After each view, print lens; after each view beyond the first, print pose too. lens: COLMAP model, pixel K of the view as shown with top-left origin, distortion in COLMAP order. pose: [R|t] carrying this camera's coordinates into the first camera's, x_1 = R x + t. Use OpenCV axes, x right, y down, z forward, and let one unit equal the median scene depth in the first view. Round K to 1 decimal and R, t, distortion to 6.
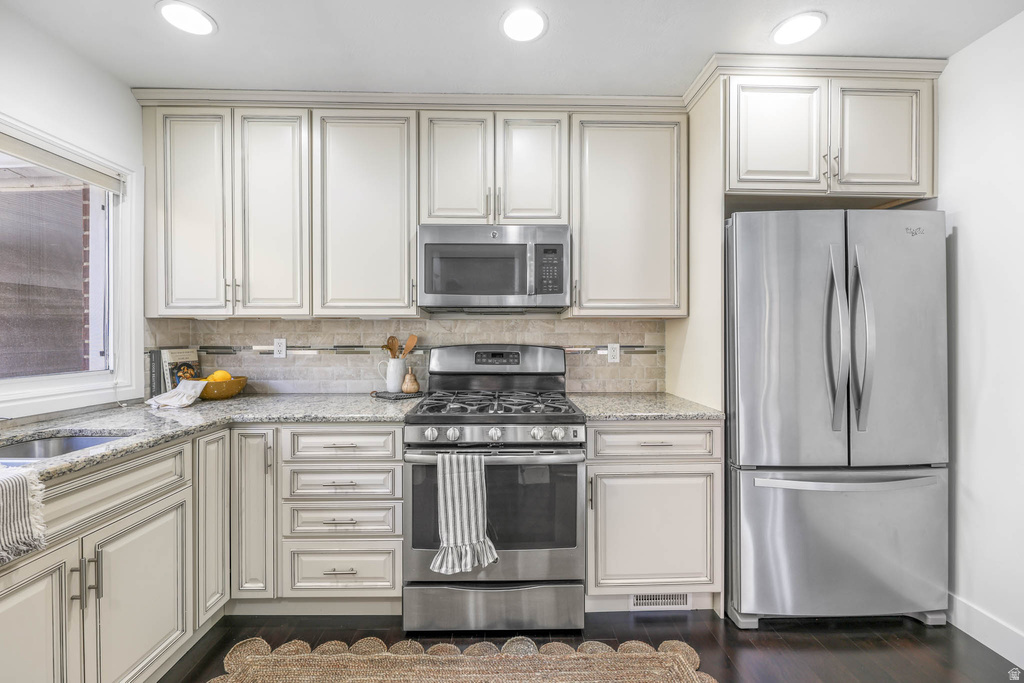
lens RADIAL K [[413.3, 0, 515.3], [0, 413.3, 333.5], [0, 0, 1]] dist [-0.002068, -0.000386]
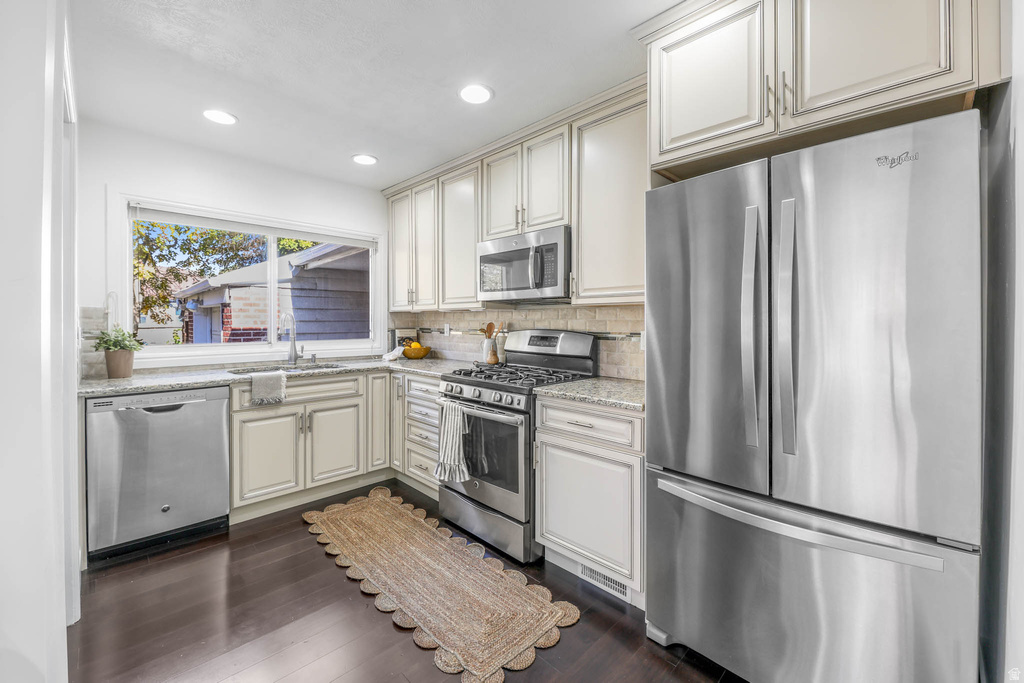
lens RADIAL K [[420.3, 0, 514.0], [0, 420.3, 321.9], [0, 0, 1]] dist [-0.001685, -0.000433]
pose [[0.686498, 0.002944, -0.727126, 0.996181], [0.000228, 0.999991, 0.004265, -0.001760], [0.727132, -0.003094, 0.686491, 0.124600]]
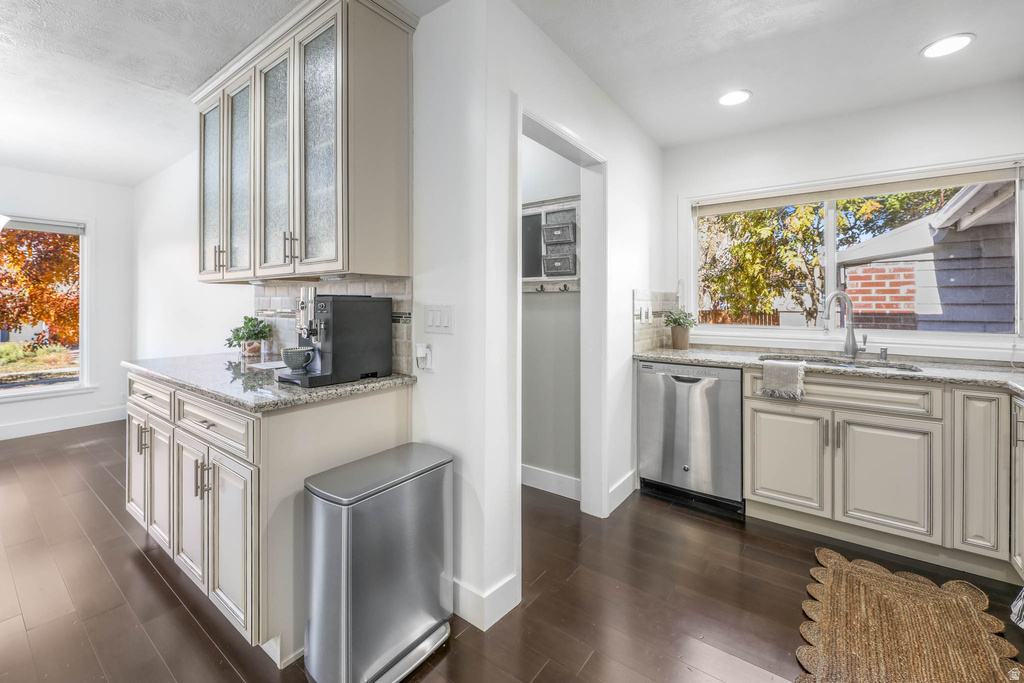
lens RADIAL K [[426.4, 0, 512.2], [0, 426.4, 300.7], [0, 0, 1]] dist [-0.001424, -0.000692]
pose [[-0.618362, -0.006712, -0.785865, 0.869966], [-0.000428, 0.999966, -0.008204, 0.006522], [0.785893, -0.004737, -0.618344, 0.661025]]
